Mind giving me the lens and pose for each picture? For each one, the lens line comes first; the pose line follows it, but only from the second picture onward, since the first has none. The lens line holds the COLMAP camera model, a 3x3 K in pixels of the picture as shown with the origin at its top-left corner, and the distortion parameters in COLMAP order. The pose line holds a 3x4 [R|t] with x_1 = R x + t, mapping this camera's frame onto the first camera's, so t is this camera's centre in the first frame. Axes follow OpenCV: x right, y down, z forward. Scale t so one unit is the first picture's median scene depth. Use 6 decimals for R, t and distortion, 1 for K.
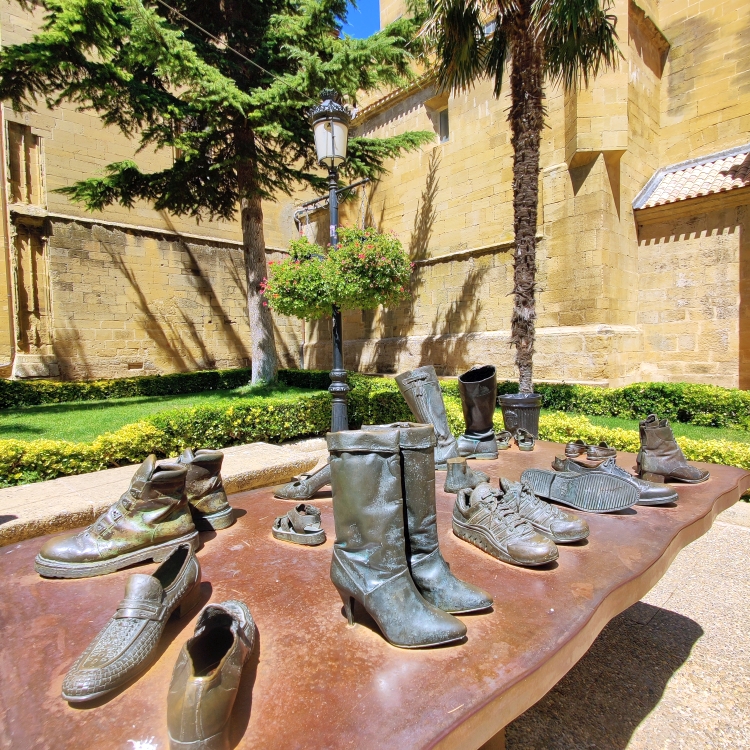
lens RADIAL K [[470.3, 0, 376.0], [0, 470.3, 374.7], [0, 0, 1]] dist [0.001456, 0.001485]
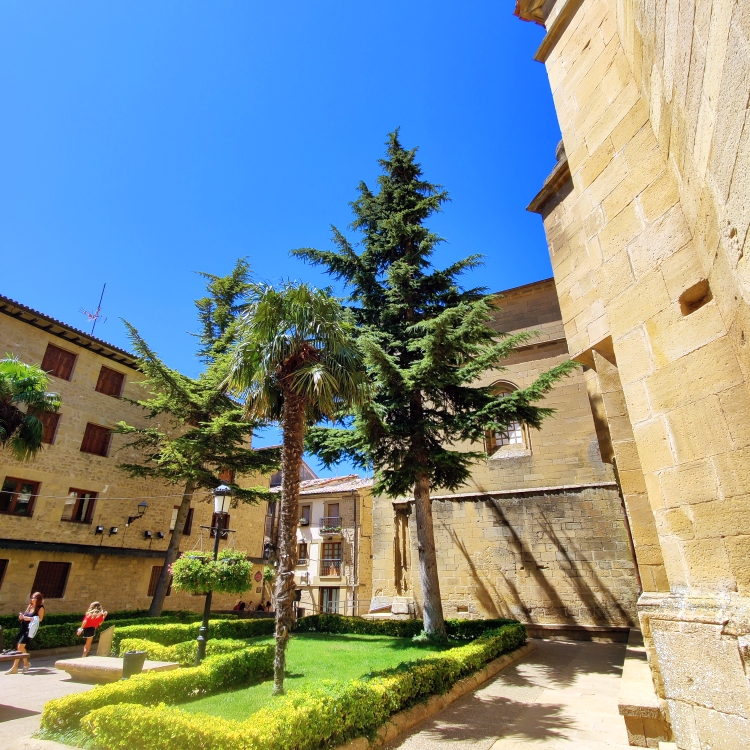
lens RADIAL K [[470.3, 0, 376.0], [0, 470.3, 376.8], [0, 0, 1]] dist [0.001456, 0.001485]
pose [[0.345281, -0.359284, -0.867004, 0.684858], [-0.054442, 0.914596, -0.400687, -0.067965], [0.936919, 0.185551, 0.296232, 0.301278]]
